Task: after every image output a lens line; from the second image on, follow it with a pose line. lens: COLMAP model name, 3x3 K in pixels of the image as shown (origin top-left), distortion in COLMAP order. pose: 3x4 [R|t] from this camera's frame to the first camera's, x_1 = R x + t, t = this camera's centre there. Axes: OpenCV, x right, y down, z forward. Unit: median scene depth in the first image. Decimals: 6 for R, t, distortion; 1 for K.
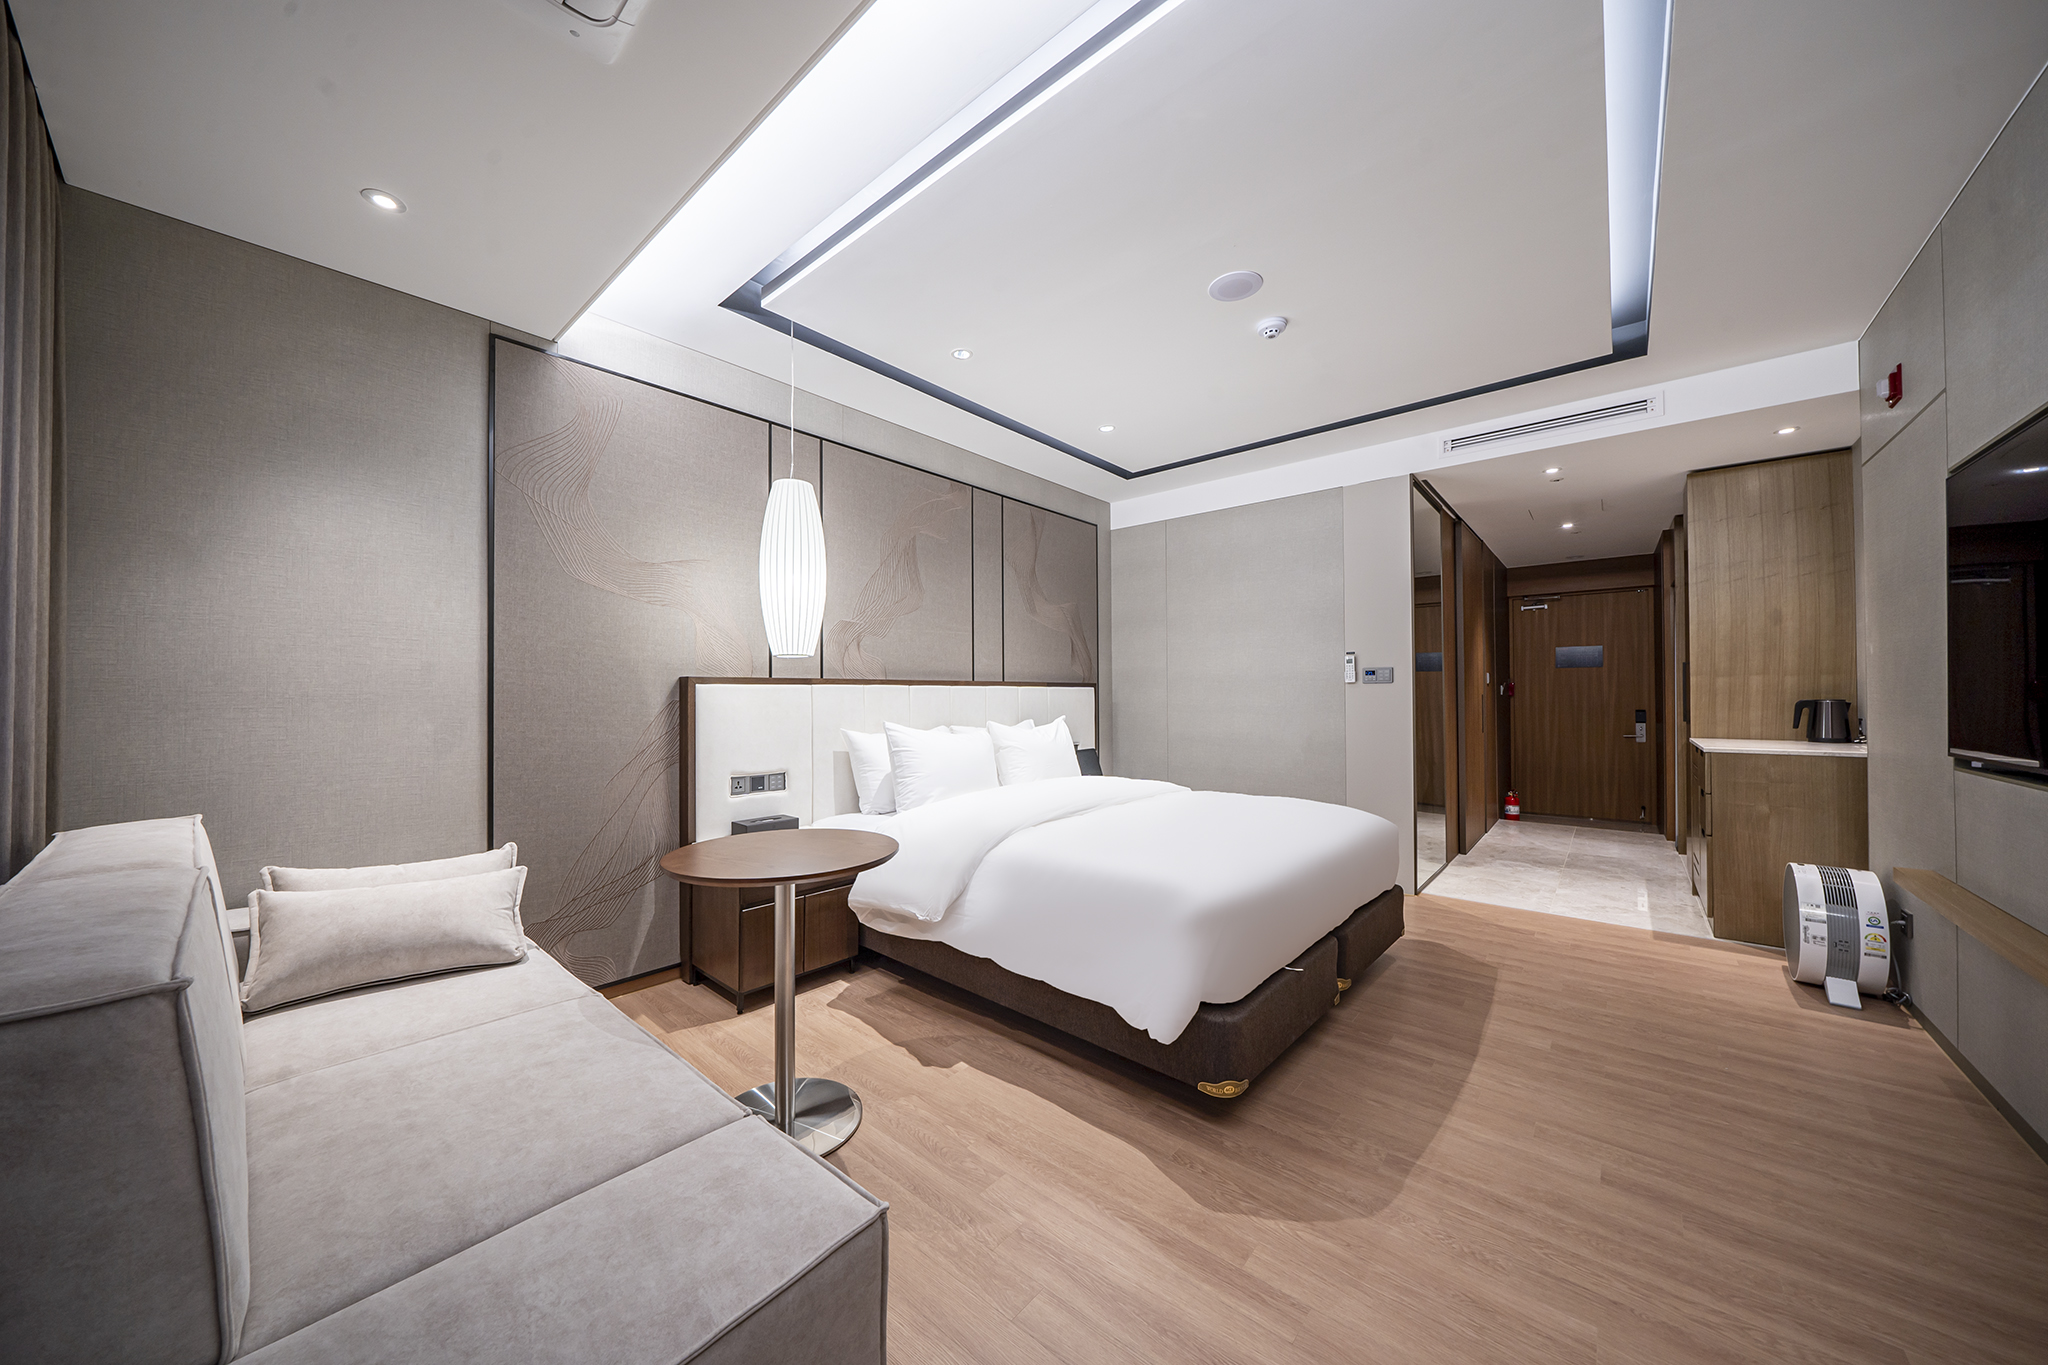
lens RADIAL K [[696.4, 0, 1018.1], [0, 696.4, 681.6], [0, 0, 1]] dist [-0.000543, -0.000039]
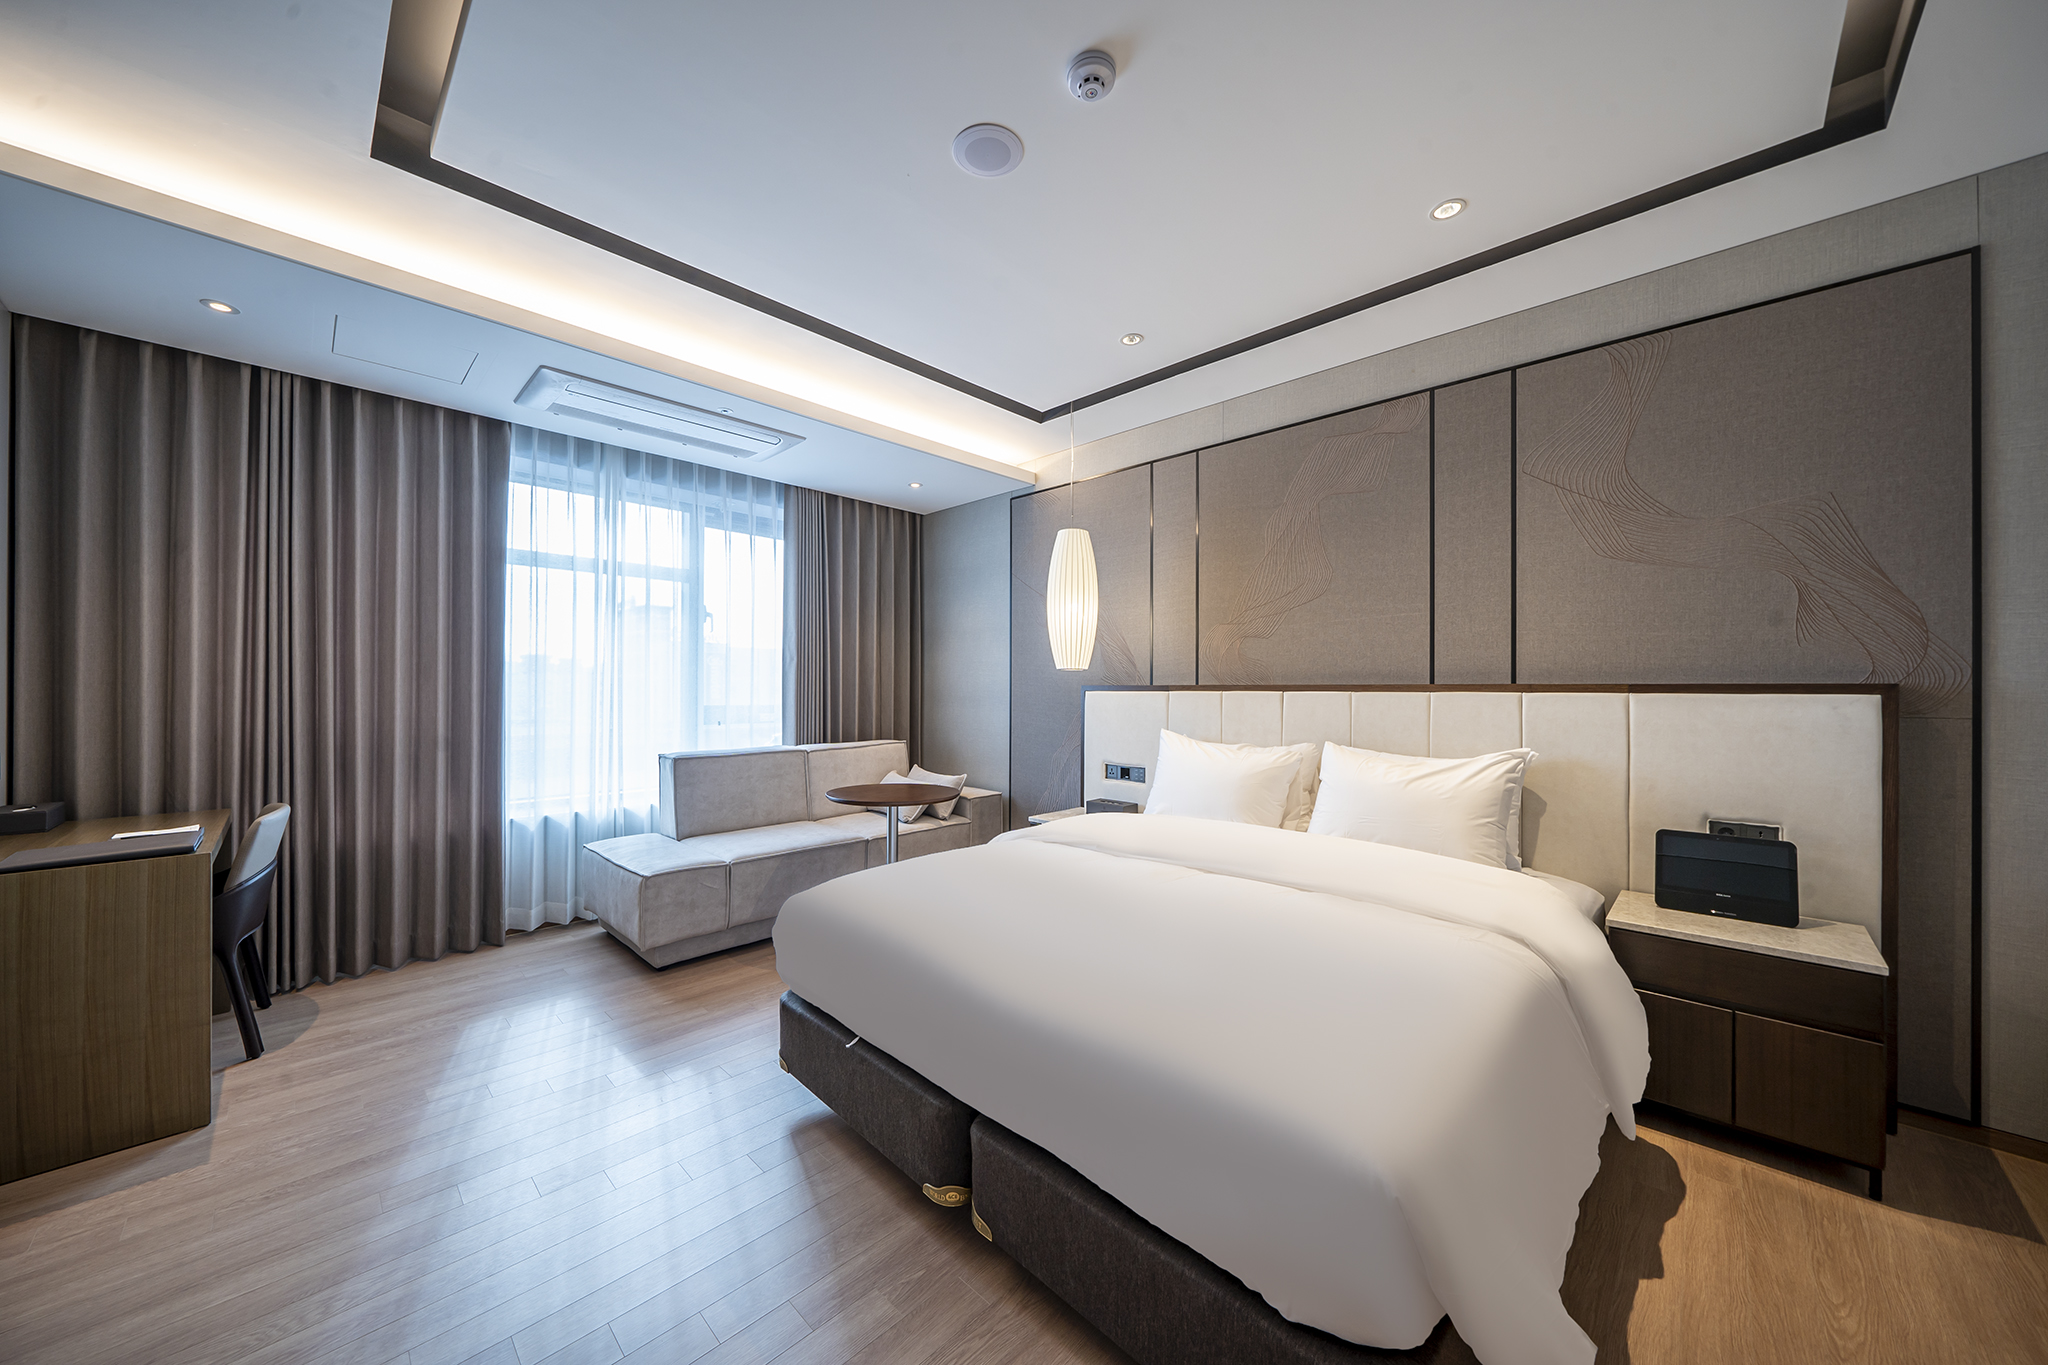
lens RADIAL K [[704.5, 0, 1019.0], [0, 704.5, 691.5], [0, 0, 1]] dist [-0.016671, 0.000004]
pose [[-0.046835, -0.000087, -0.998903, 0.867109], [0.012822, 0.999918, -0.000689, 0.003004], [0.998820, -0.012841, -0.046830, 0.886236]]
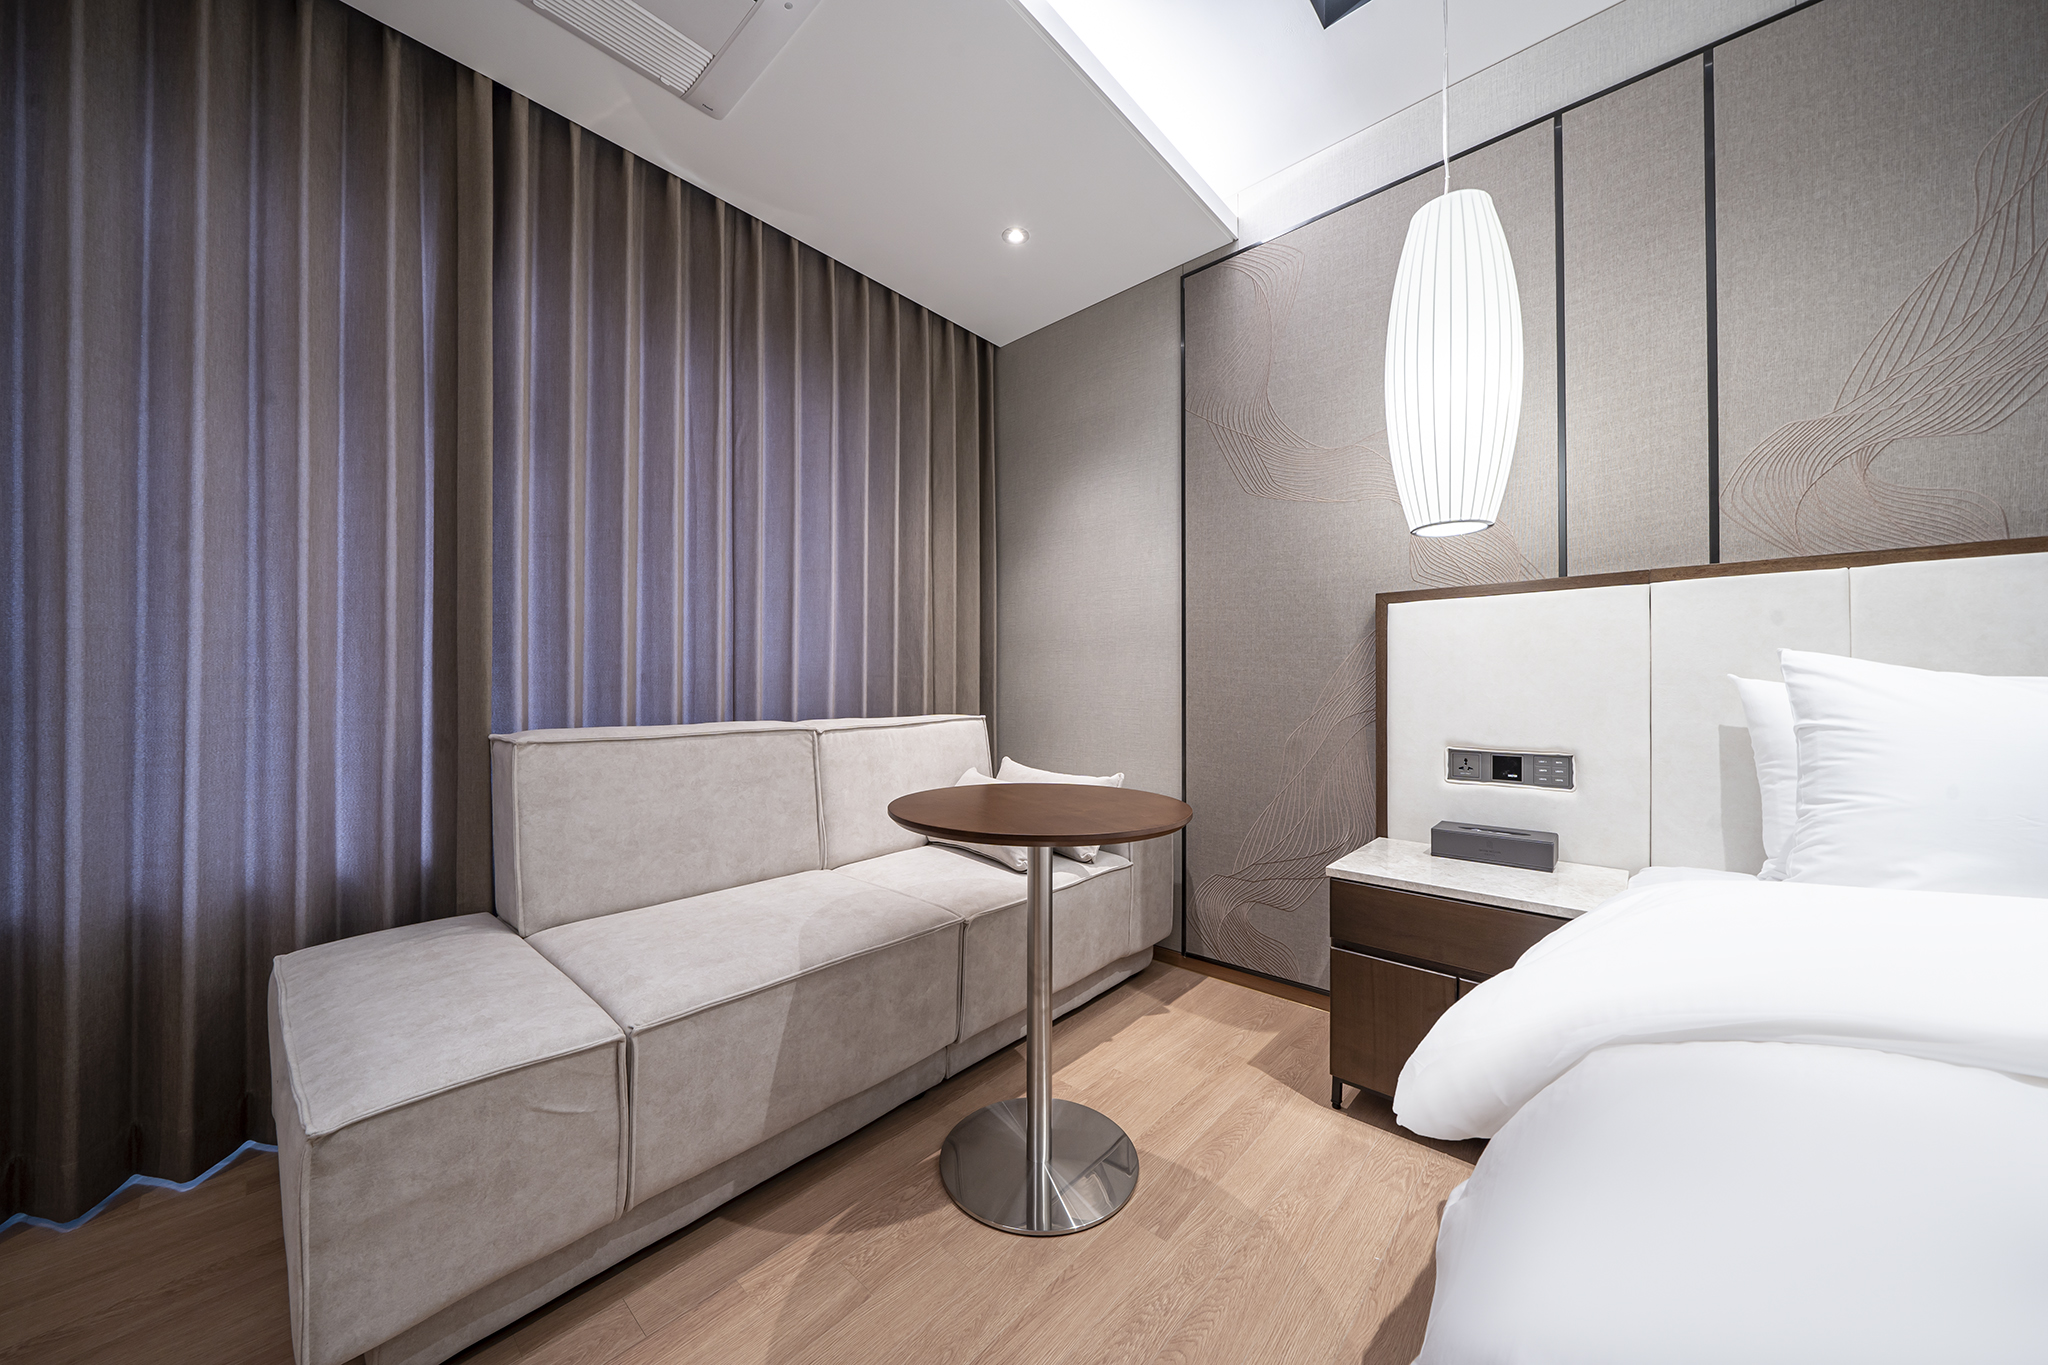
lens RADIAL K [[704.5, 0, 1019.0], [0, 704.5, 691.5], [0, 0, 1]] dist [-0.016671, 0.000004]
pose [[-0.012839, 0.001996, -0.999916, 0.207140], [0.017185, 0.999851, 0.001775, 0.076782], [0.999770, -0.017161, -0.012872, 0.615843]]
